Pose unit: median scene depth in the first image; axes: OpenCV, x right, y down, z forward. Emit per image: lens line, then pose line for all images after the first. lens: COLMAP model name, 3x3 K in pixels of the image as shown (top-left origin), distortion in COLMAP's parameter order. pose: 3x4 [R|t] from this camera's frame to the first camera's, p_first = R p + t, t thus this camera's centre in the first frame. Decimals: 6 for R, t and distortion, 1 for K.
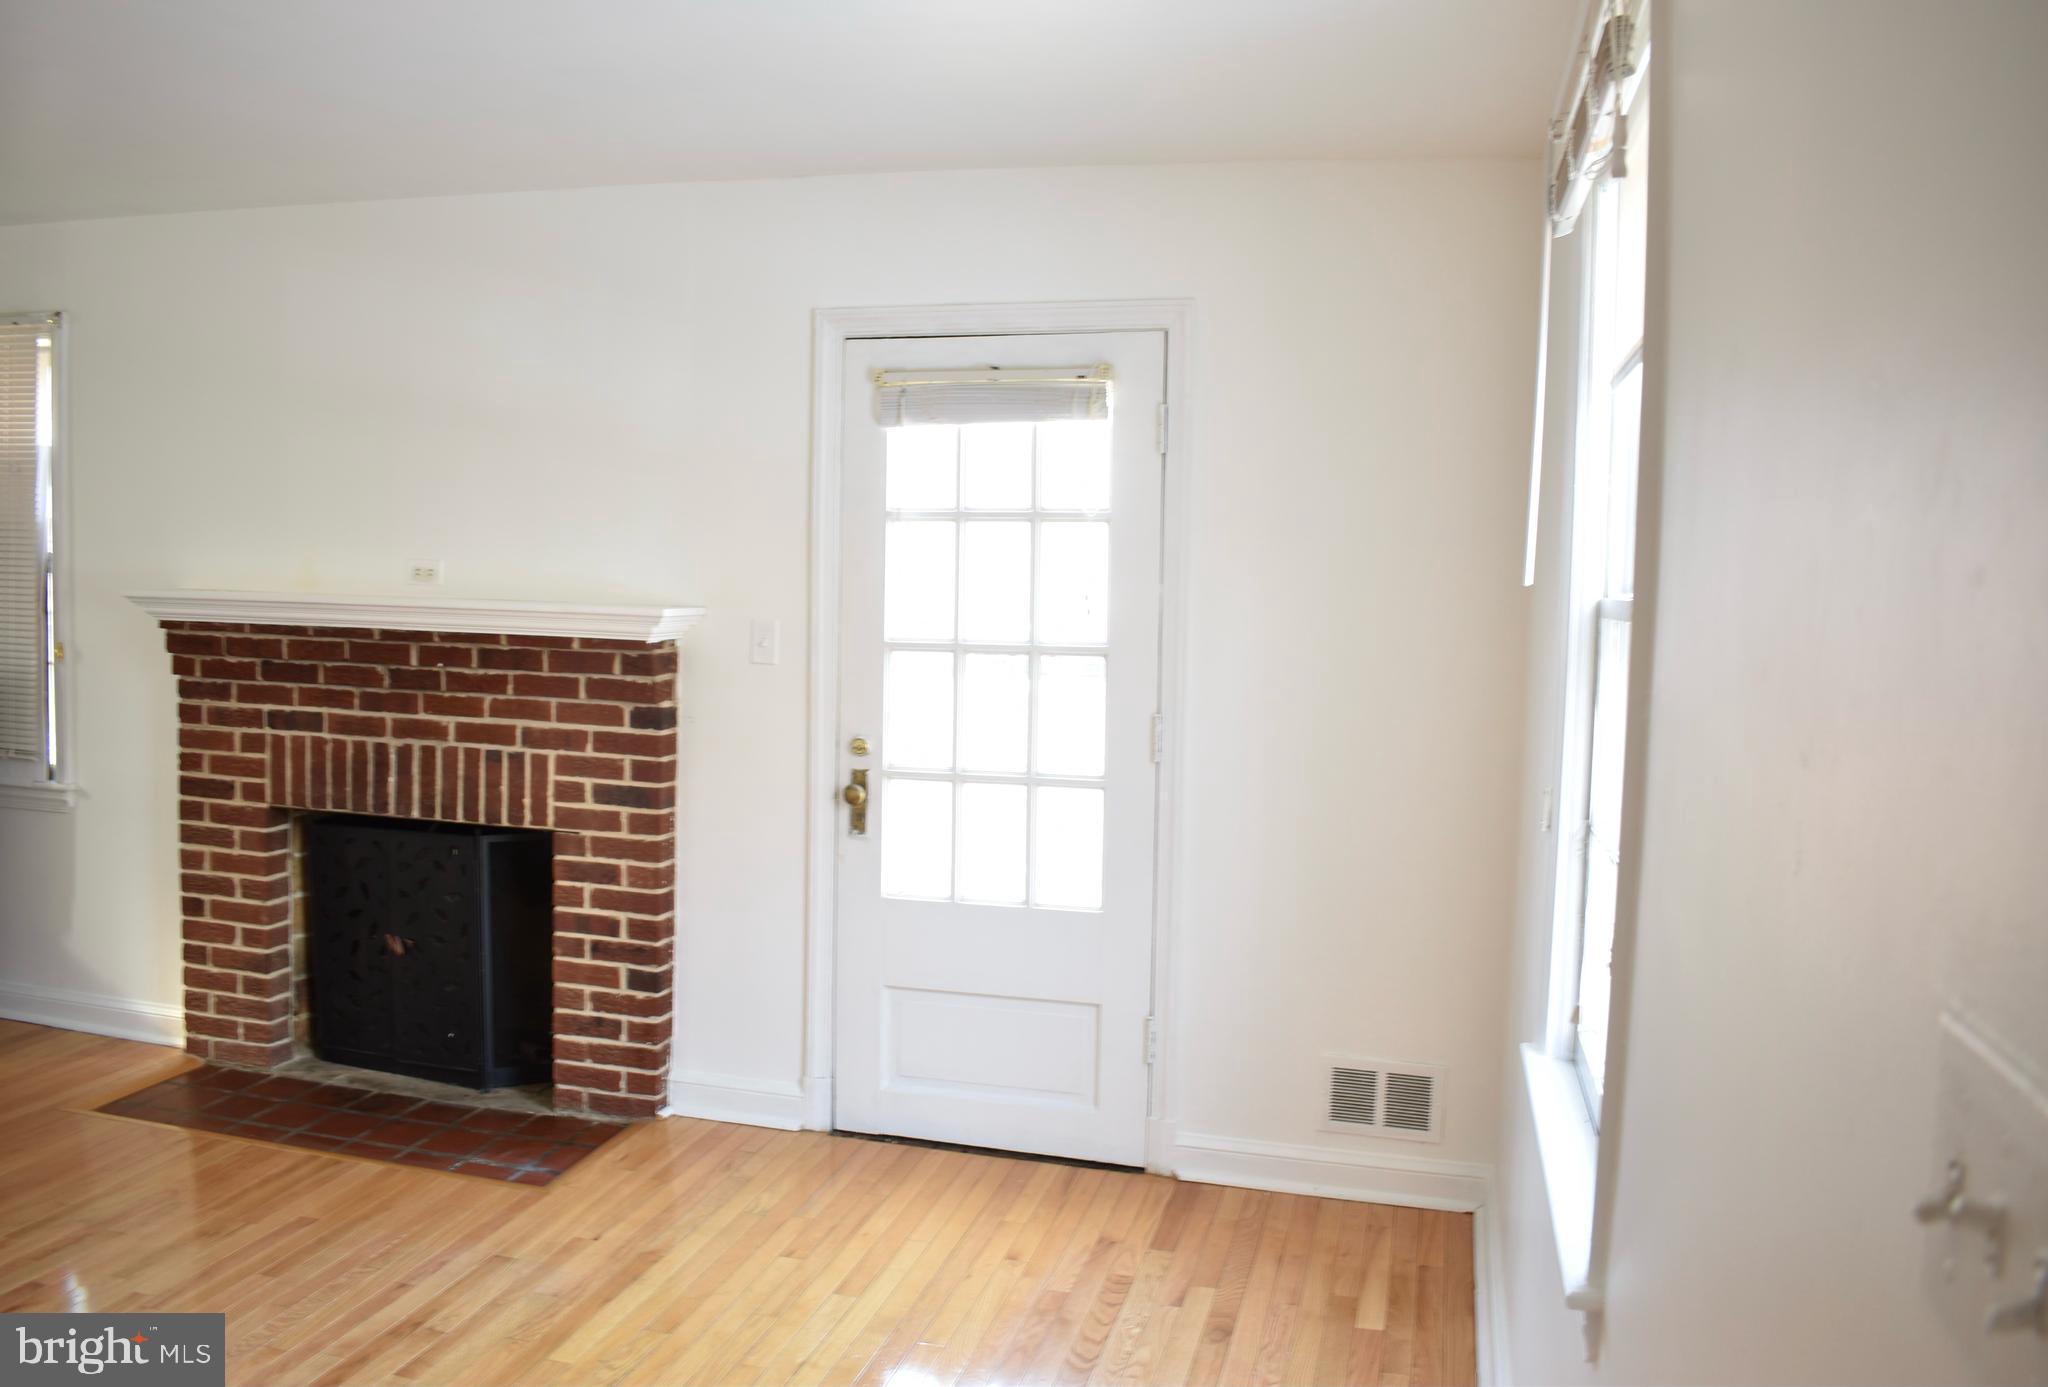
lens RADIAL K [[1619.9, 0, 1024.0], [0, 1619.9, 693.5], [0, 0, 1]] dist [-0.088729, 0.006277]
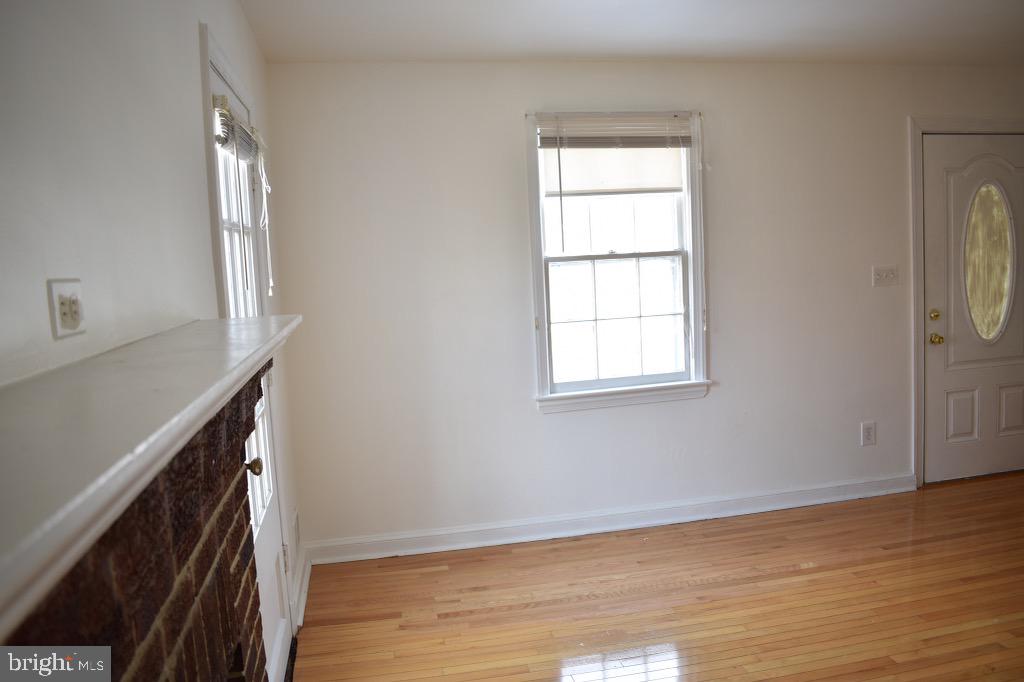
lens RADIAL K [[796.6, 0, 512.0], [0, 796.6, 341.0], [0, 0, 1]] dist [-0.091627, 0.009679]
pose [[-0.441978, -0.097434, 0.891719, -0.647650], [0.101690, 0.982233, 0.157726, -0.090696], [-0.891244, 0.160390, -0.424217, 1.019208]]
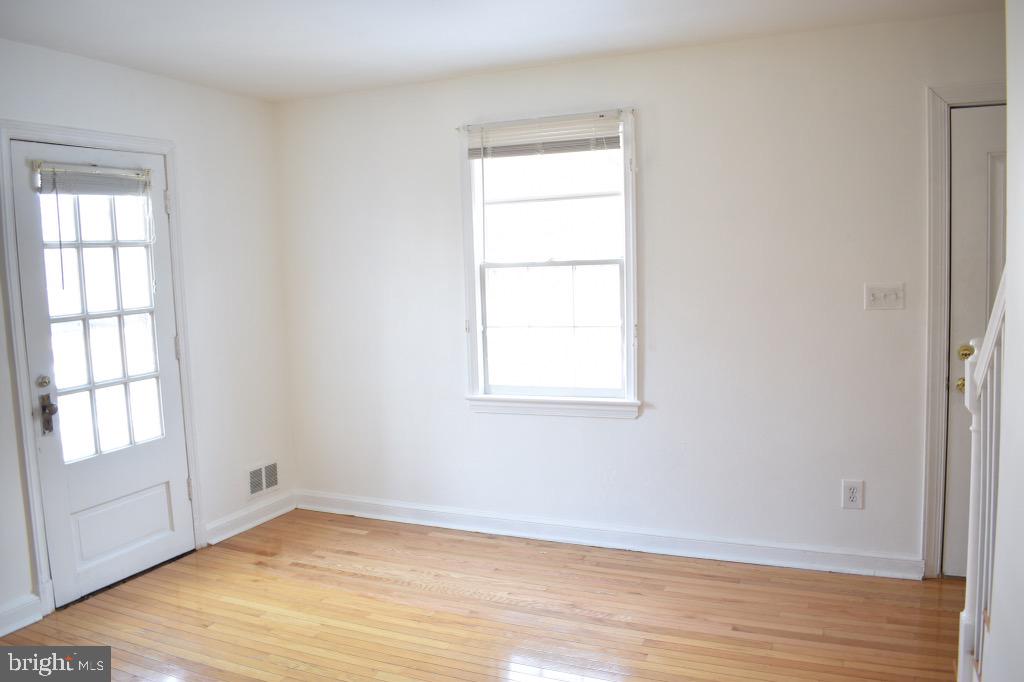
lens RADIAL K [[796.6, 0, 512.0], [0, 796.6, 341.0], [0, 0, 1]] dist [-0.091627, 0.009679]
pose [[0.154384, -0.130243, 0.979389, -0.785893], [0.105264, 0.987799, 0.114769, -0.048756], [-0.982387, 0.085376, 0.166210, 0.364933]]
